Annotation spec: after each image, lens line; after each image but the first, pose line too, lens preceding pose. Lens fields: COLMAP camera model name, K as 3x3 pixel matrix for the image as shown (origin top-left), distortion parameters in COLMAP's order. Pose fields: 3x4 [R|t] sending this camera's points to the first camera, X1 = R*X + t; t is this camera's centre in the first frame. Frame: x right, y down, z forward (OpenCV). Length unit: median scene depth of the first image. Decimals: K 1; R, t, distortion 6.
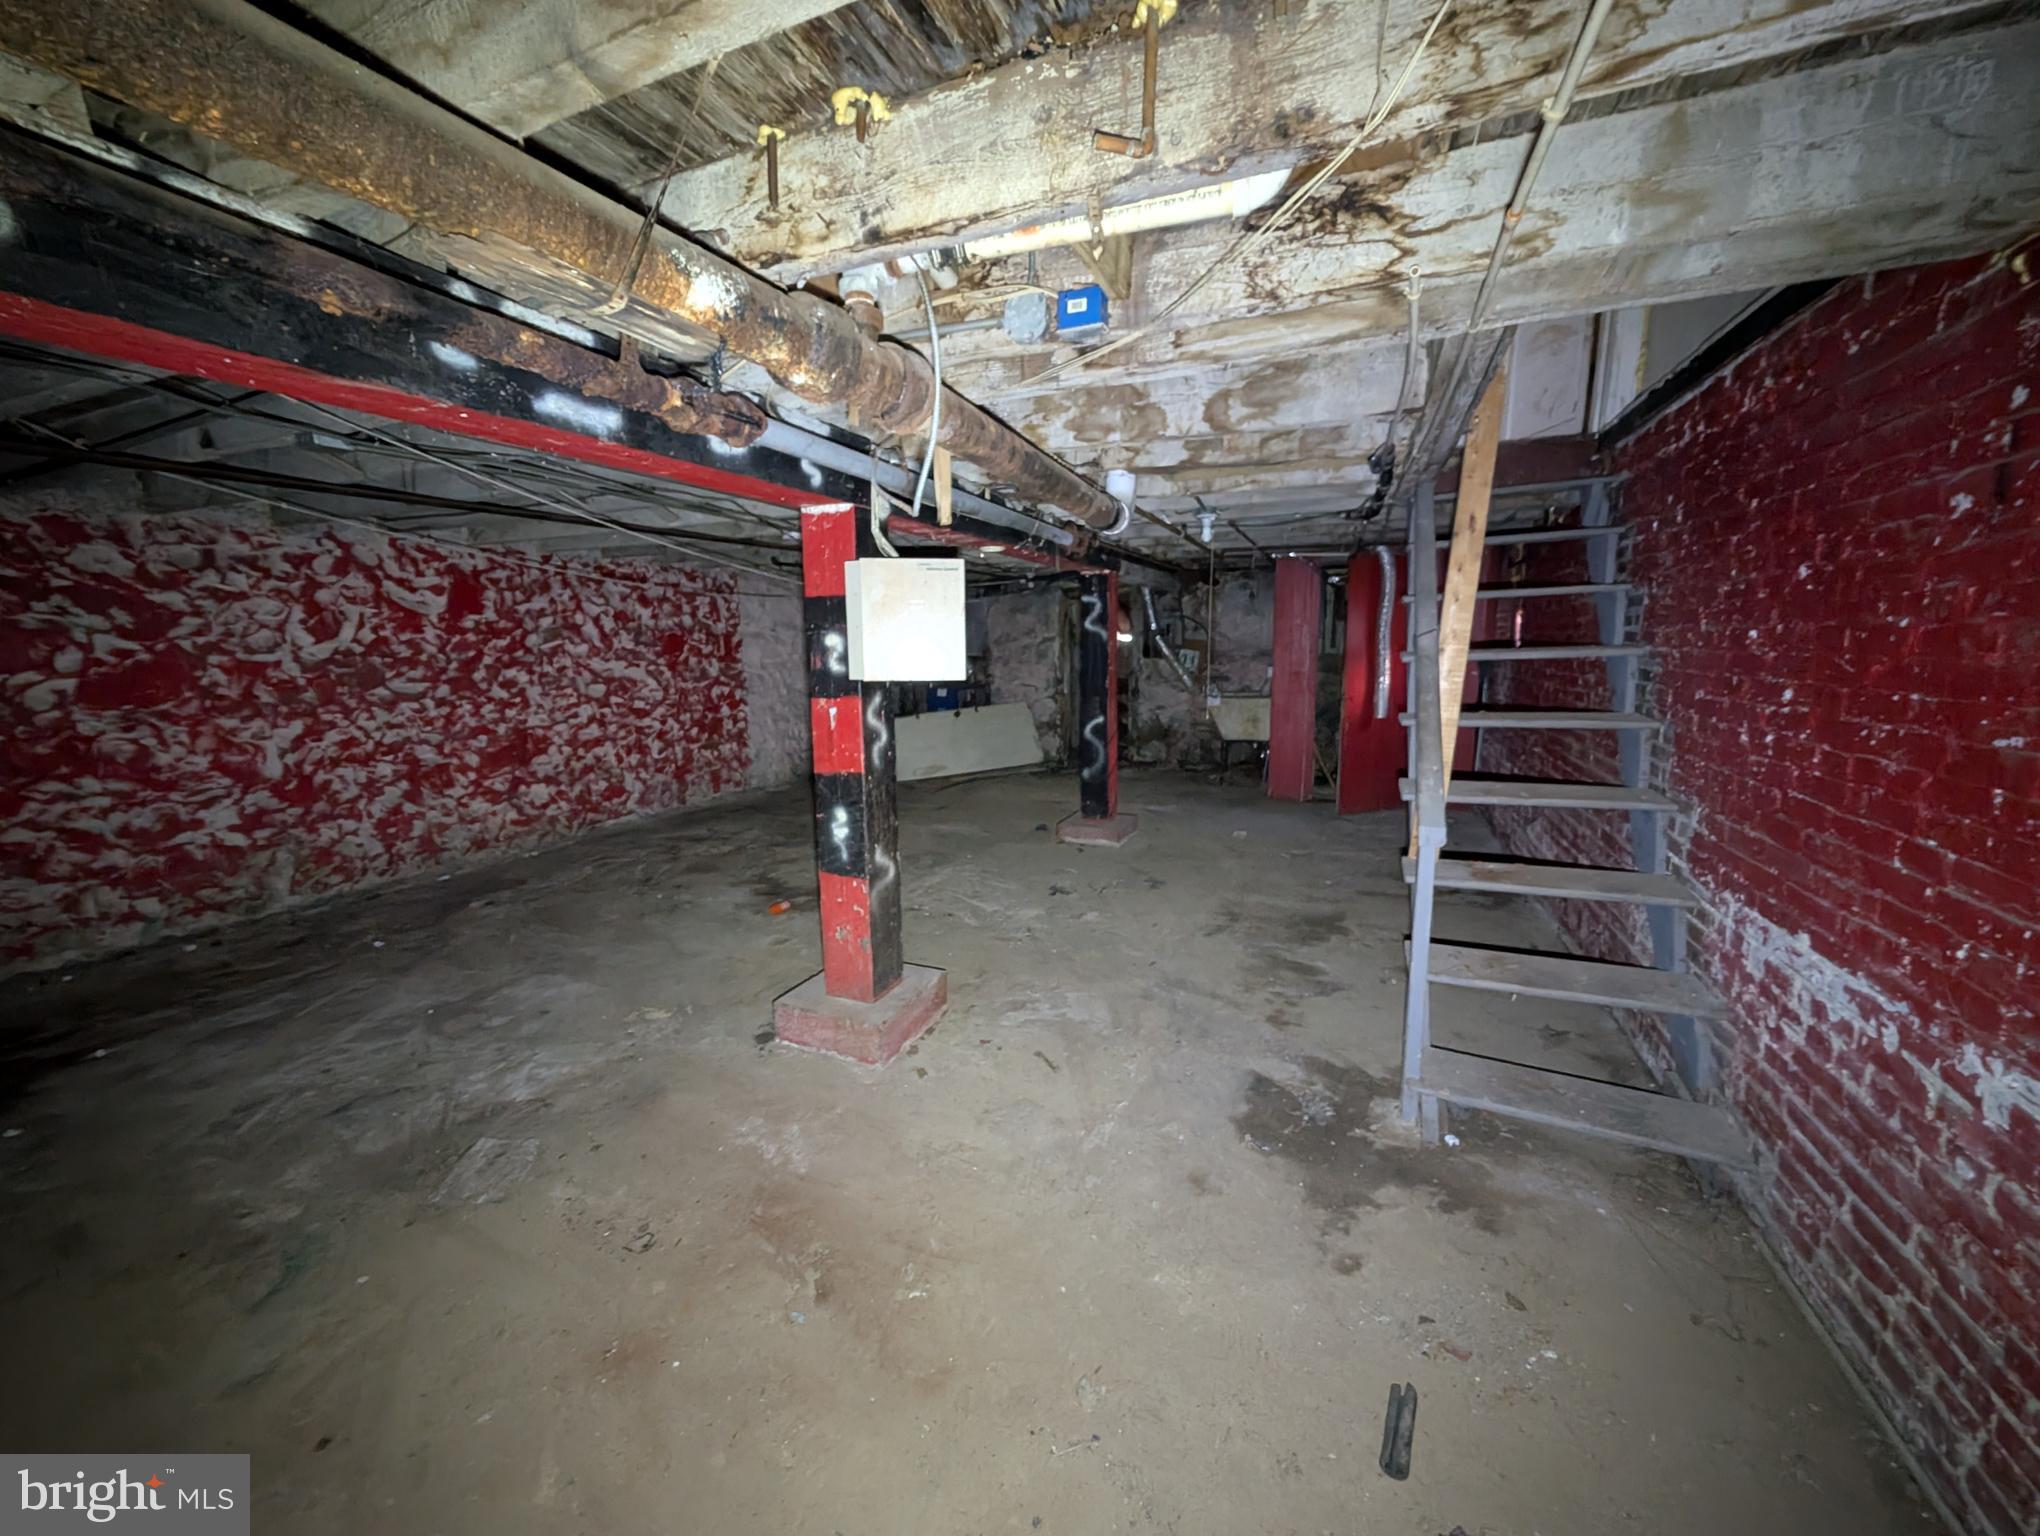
lens RADIAL K [[771.0, 0, 1019.5], [0, 771.0, 762.8], [0, 0, 1]] dist [0.011680, -0.006565]
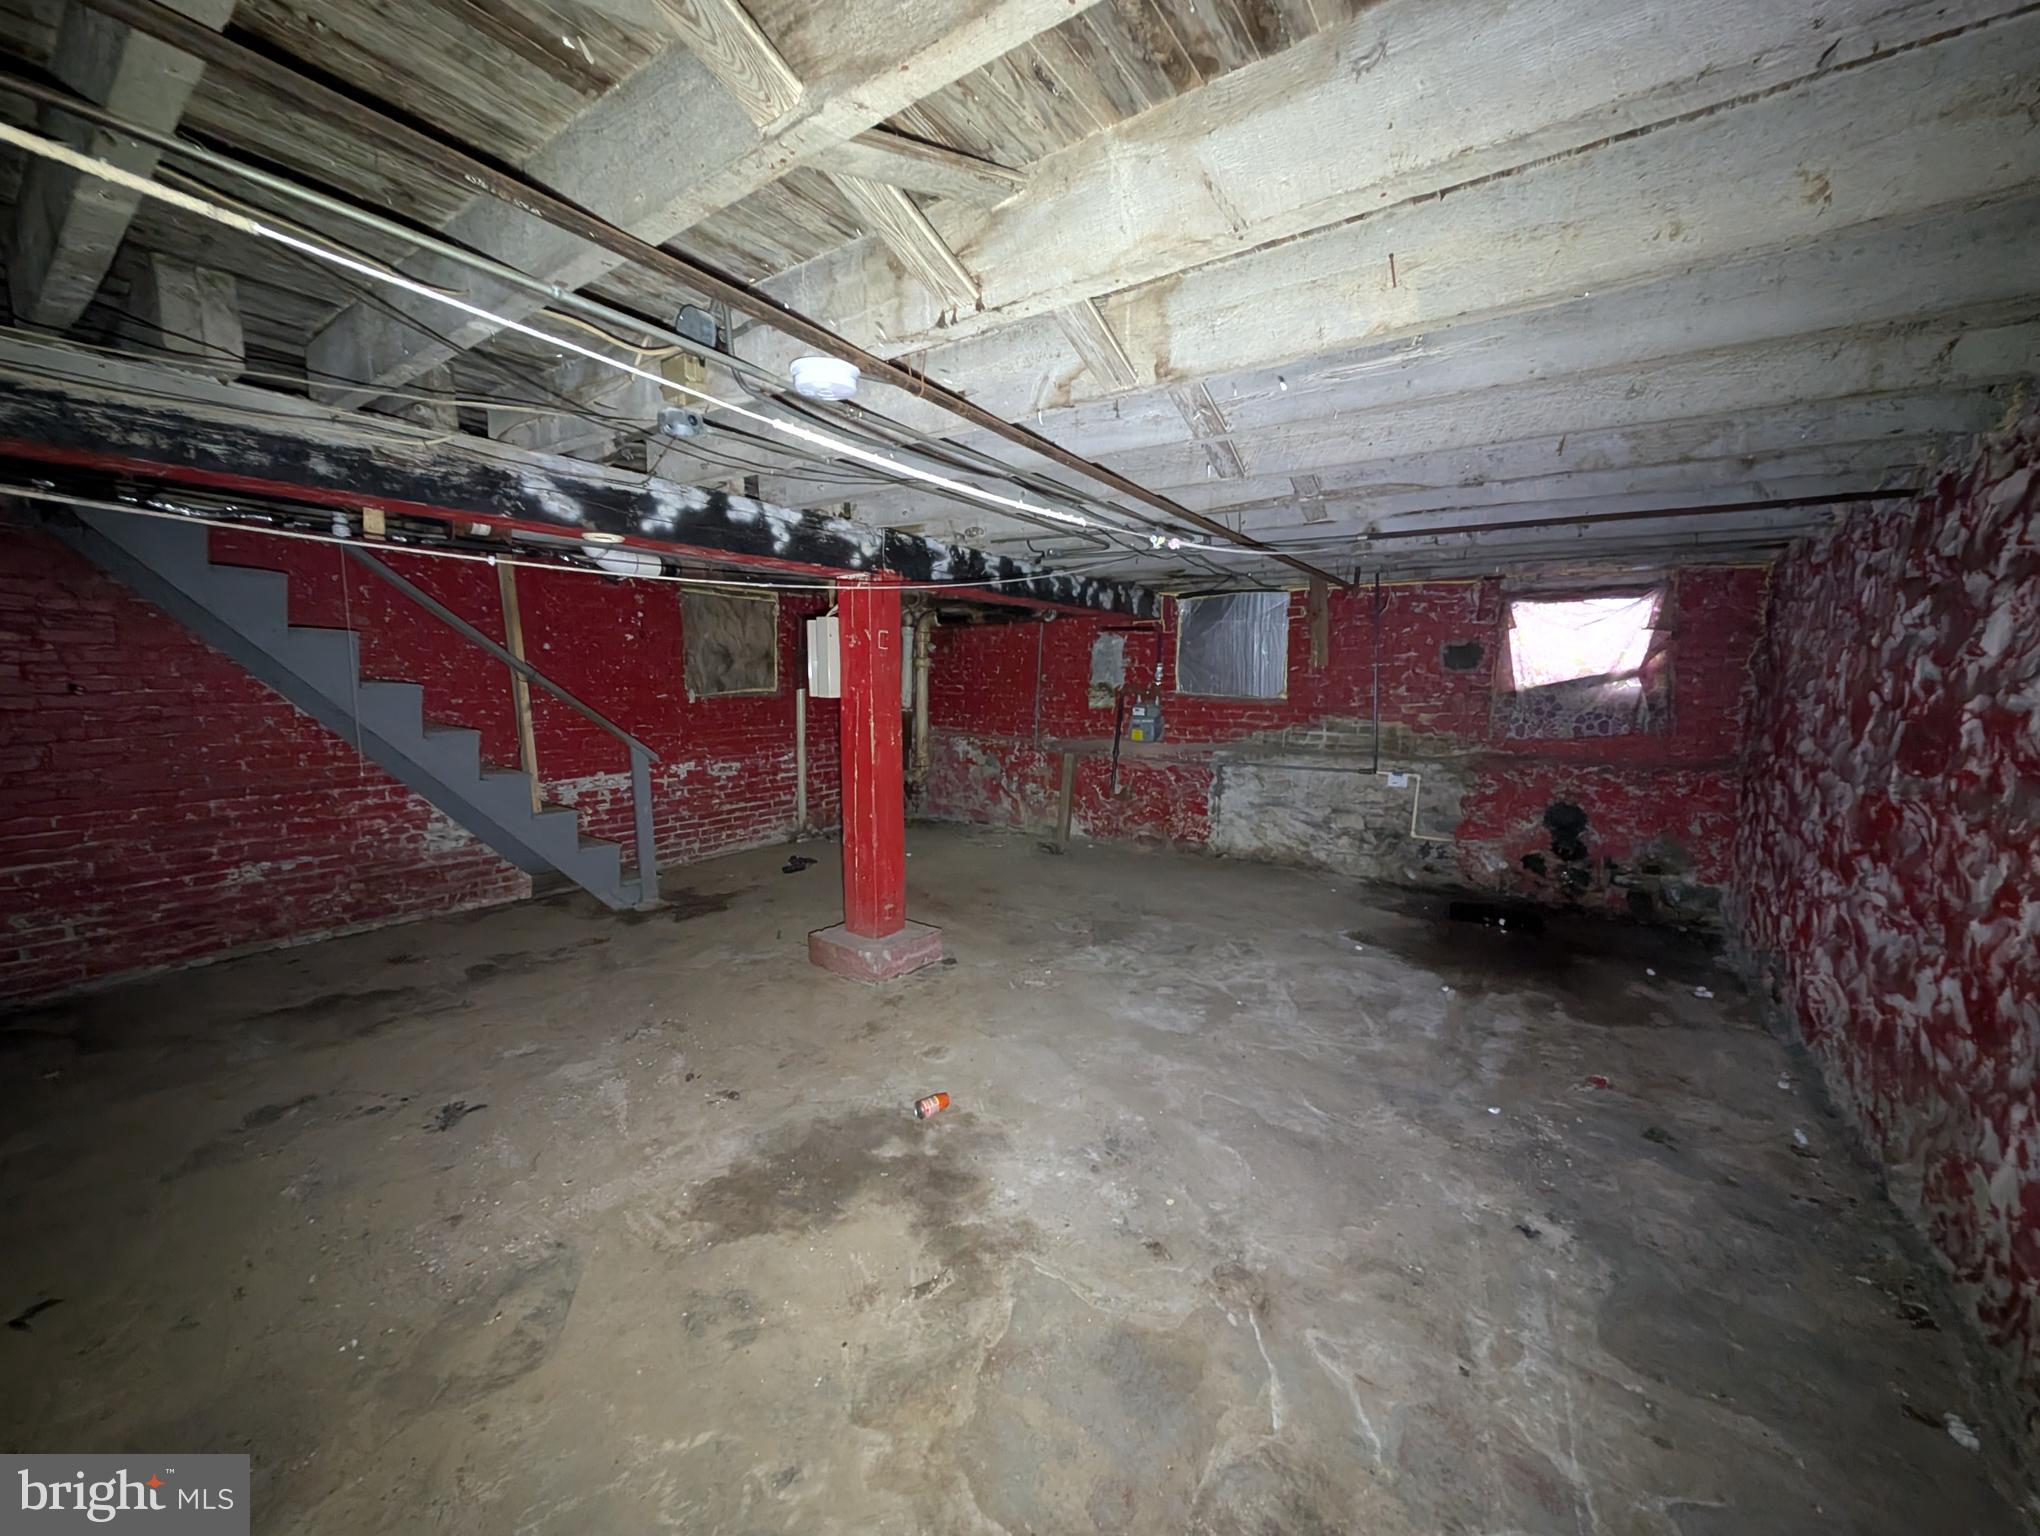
lens RADIAL K [[771.0, 0, 1019.5], [0, 771.0, 762.8], [0, 0, 1]] dist [0.011680, -0.006565]
pose [[-0.977859, -0.020440, 0.208263, -0.605157], [0.036344, 0.963506, 0.265209, -0.280278], [-0.206083, 0.266906, -0.941430, 1.800726]]
